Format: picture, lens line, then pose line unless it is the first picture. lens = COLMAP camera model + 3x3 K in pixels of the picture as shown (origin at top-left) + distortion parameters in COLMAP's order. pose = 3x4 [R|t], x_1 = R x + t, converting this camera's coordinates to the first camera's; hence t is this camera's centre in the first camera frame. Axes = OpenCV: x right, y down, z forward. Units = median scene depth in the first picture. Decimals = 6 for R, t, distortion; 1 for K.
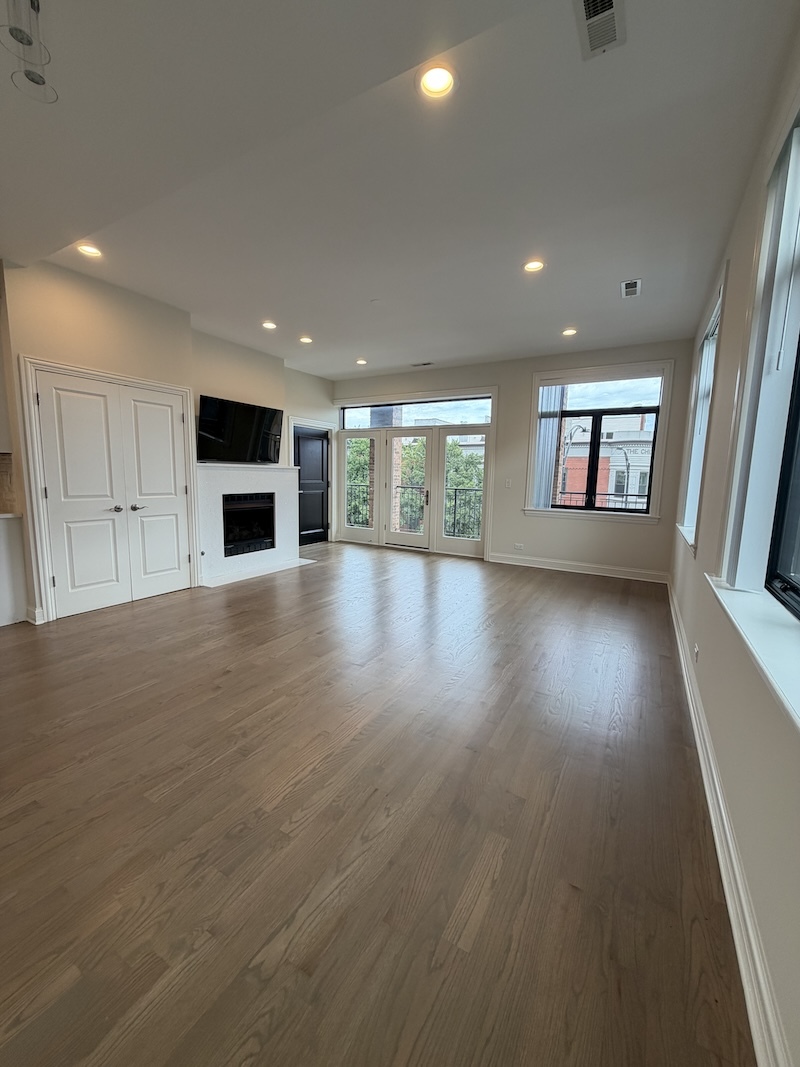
lens RADIAL K [[426.3, 0, 403.3], [0, 426.3, 531.5], [0, 0, 1]] dist [0.002700, 0.000518]
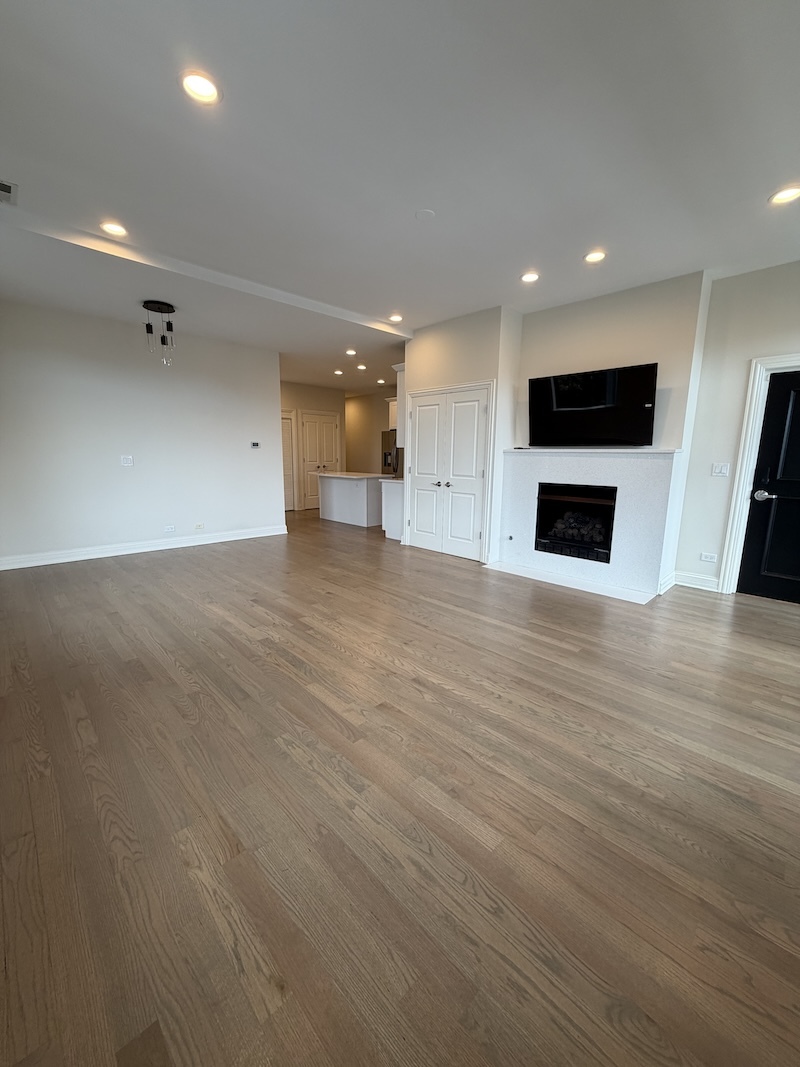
lens RADIAL K [[426.3, 0, 396.7], [0, 426.3, 530.3], [0, 0, 1]] dist [0.002700, 0.000518]
pose [[-0.287036, 0.140272, -0.947594, 0.541447], [-0.147830, 0.970883, 0.188499, -0.112209], [0.946444, 0.194189, -0.257942, 0.947423]]
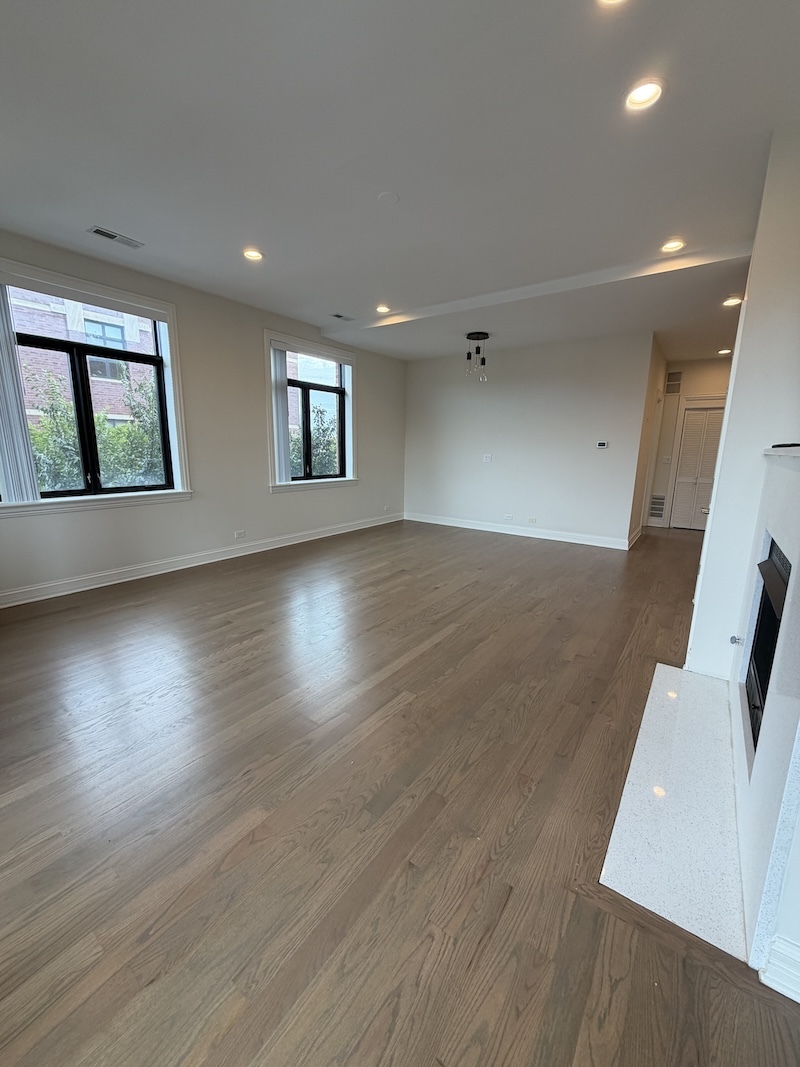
lens RADIAL K [[426.3, 0, 393.4], [0, 426.3, 523.3], [0, 0, 1]] dist [0.002700, 0.000518]
pose [[-0.991183, -0.062560, 0.116798, -0.132156], [-0.023371, 0.950242, 0.310636, -0.194712], [-0.130419, 0.305168, -0.943326, 1.367454]]
